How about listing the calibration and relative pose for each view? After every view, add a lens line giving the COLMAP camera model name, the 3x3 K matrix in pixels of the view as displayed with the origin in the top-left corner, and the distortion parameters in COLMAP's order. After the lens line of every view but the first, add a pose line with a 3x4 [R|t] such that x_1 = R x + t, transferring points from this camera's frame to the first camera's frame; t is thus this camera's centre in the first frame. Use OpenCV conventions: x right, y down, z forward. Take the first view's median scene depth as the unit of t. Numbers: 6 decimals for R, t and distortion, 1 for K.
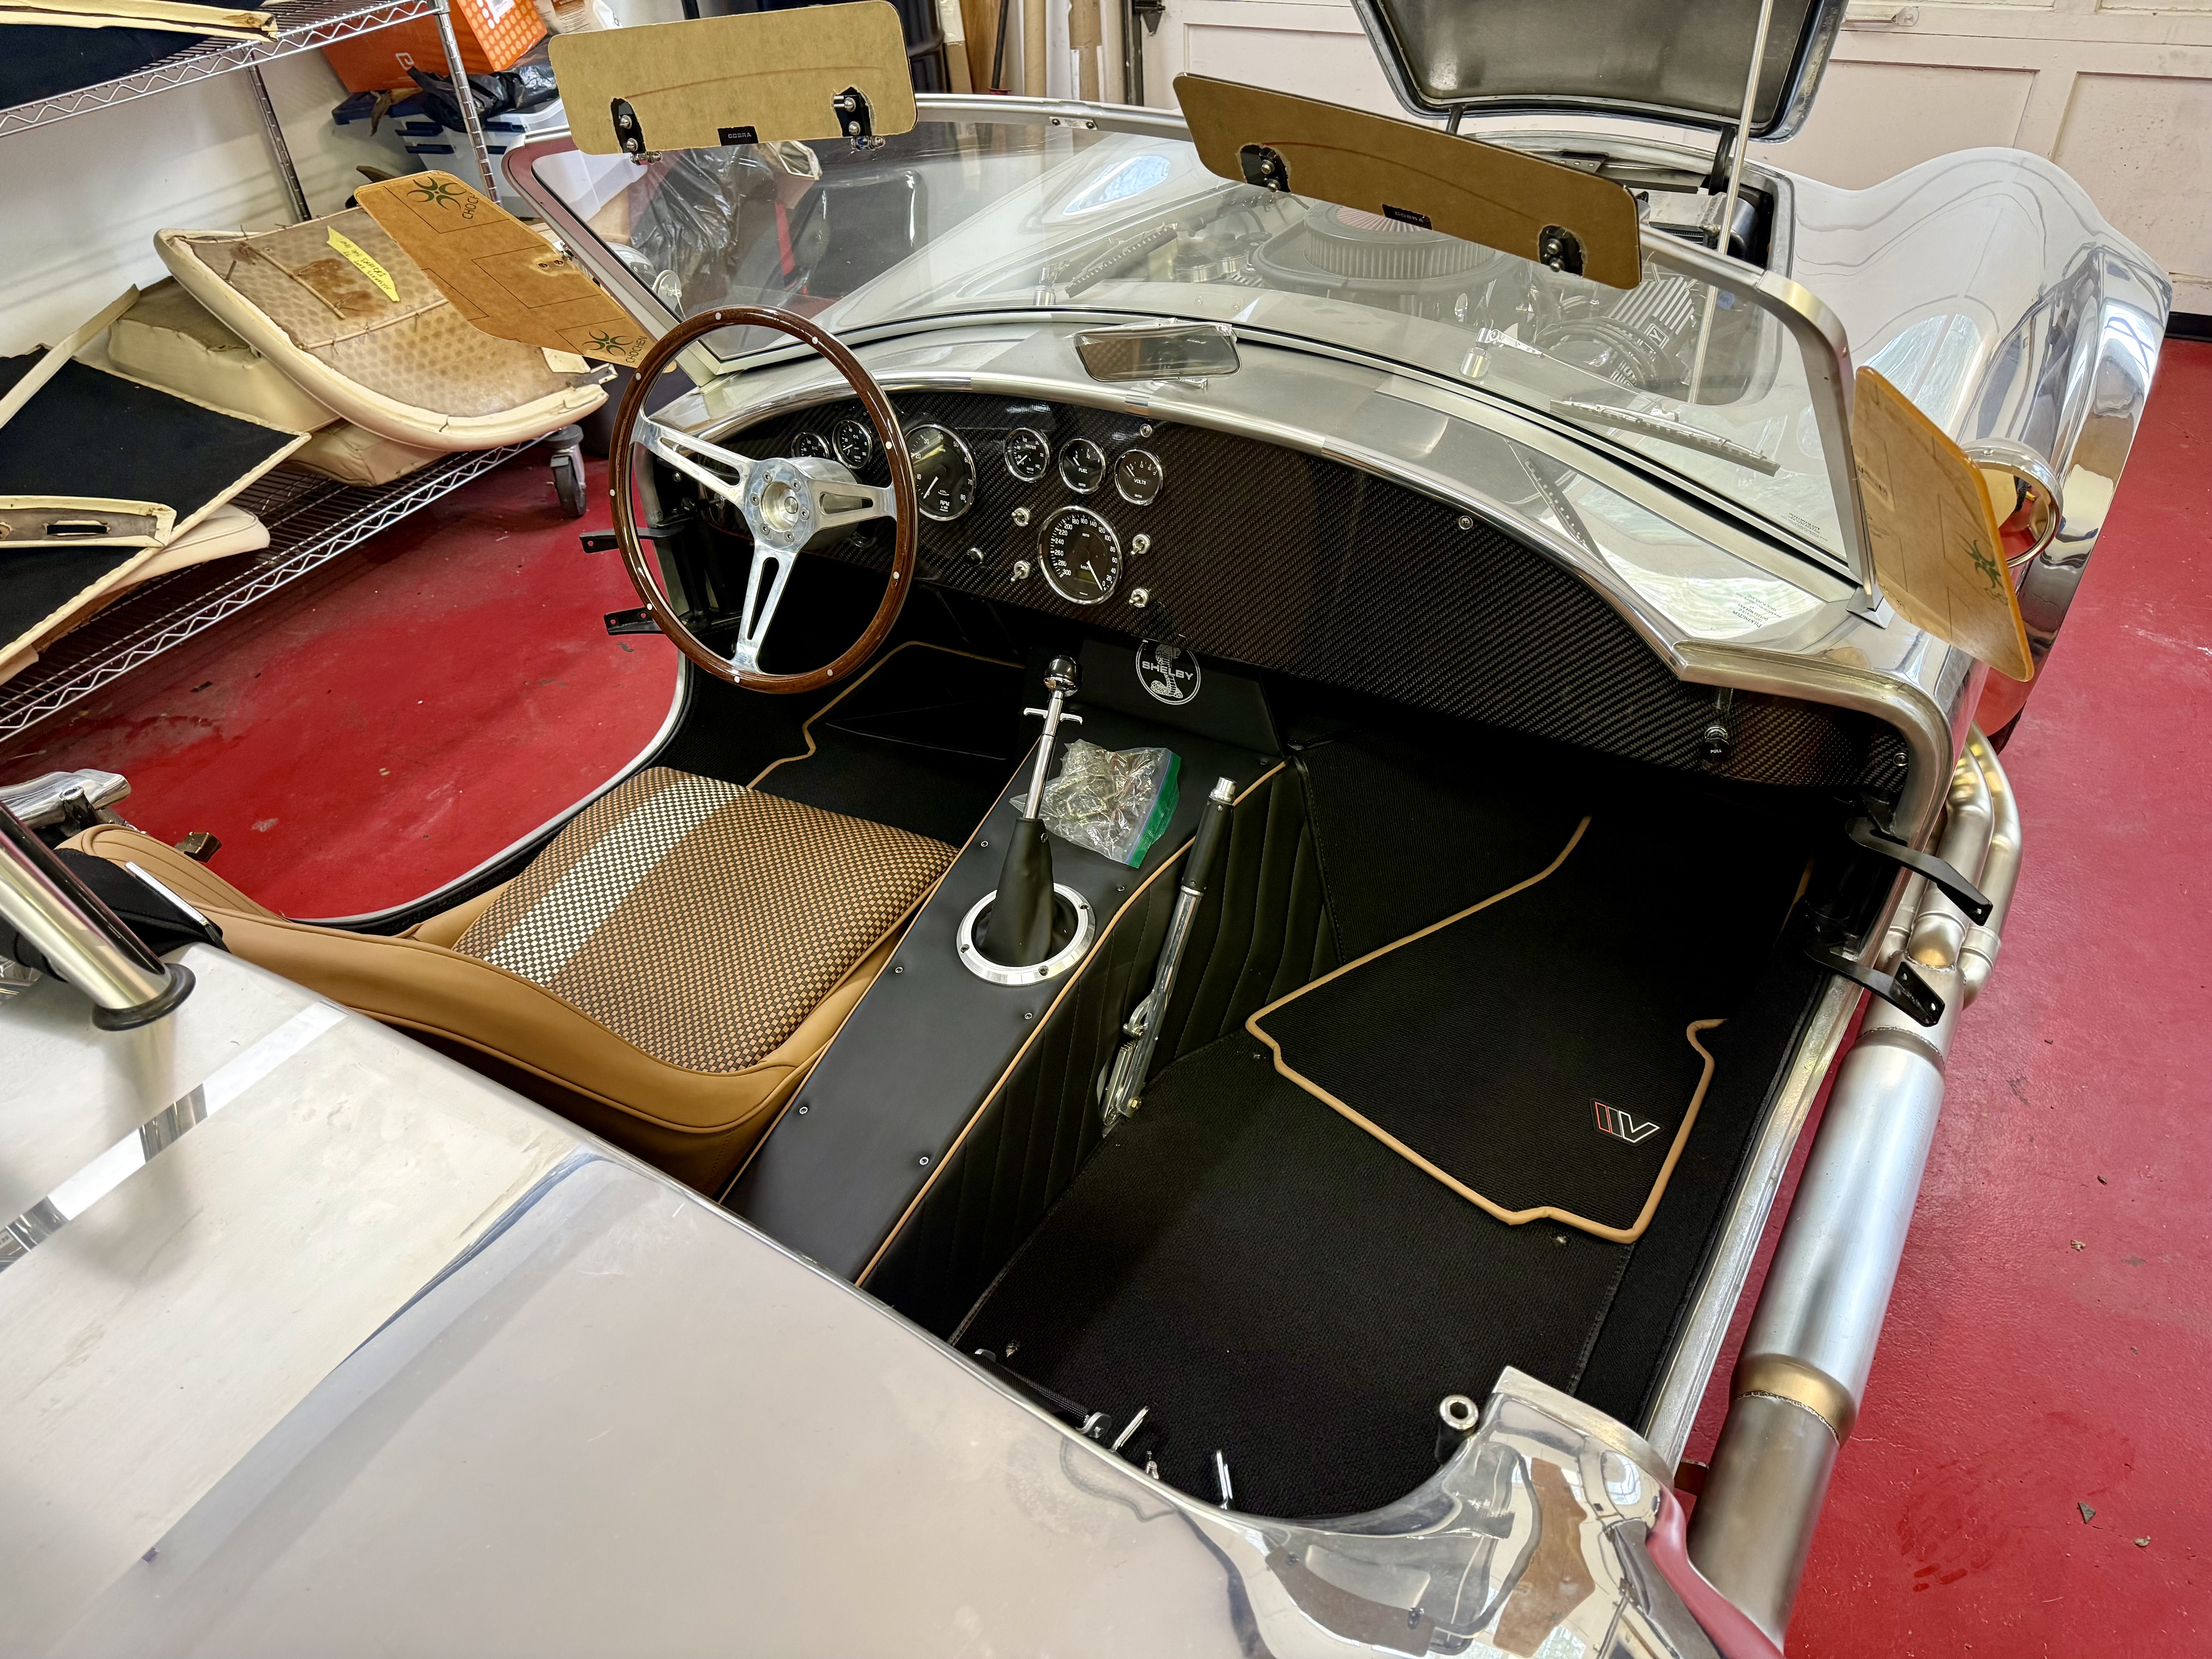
lens RADIAL K [[1535.9, 0, 1103.6], [0, 1535.9, 837.9], [0, 0, 1]] dist [0.085218, -0.096150]
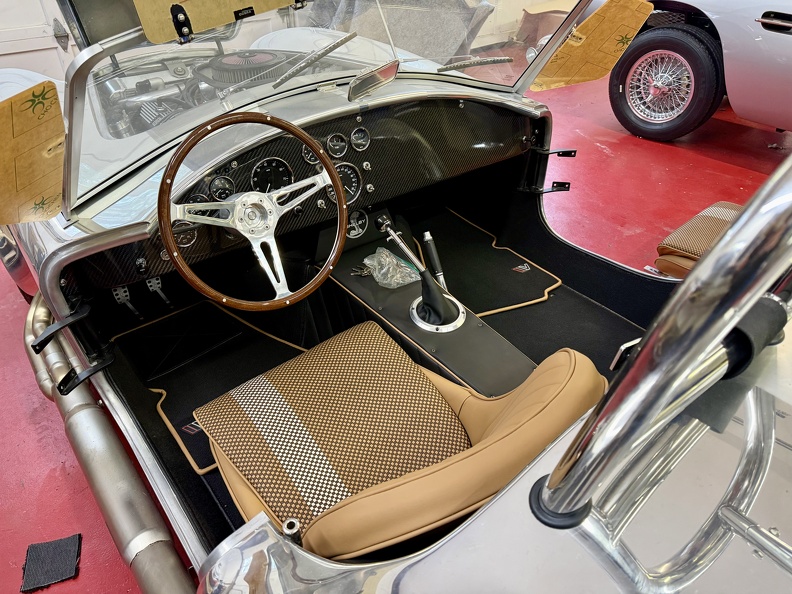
lens RADIAL K [[553.0, 0, 396.0], [0, 553.0, 300.4], [0, 0, 1]] dist [0.084553, -0.155467]
pose [[0.388132, -0.502124, 0.772804, -0.725243], [0.564878, 0.792179, 0.231009, -0.191006], [-0.728194, 0.346878, 0.591108, 0.493488]]
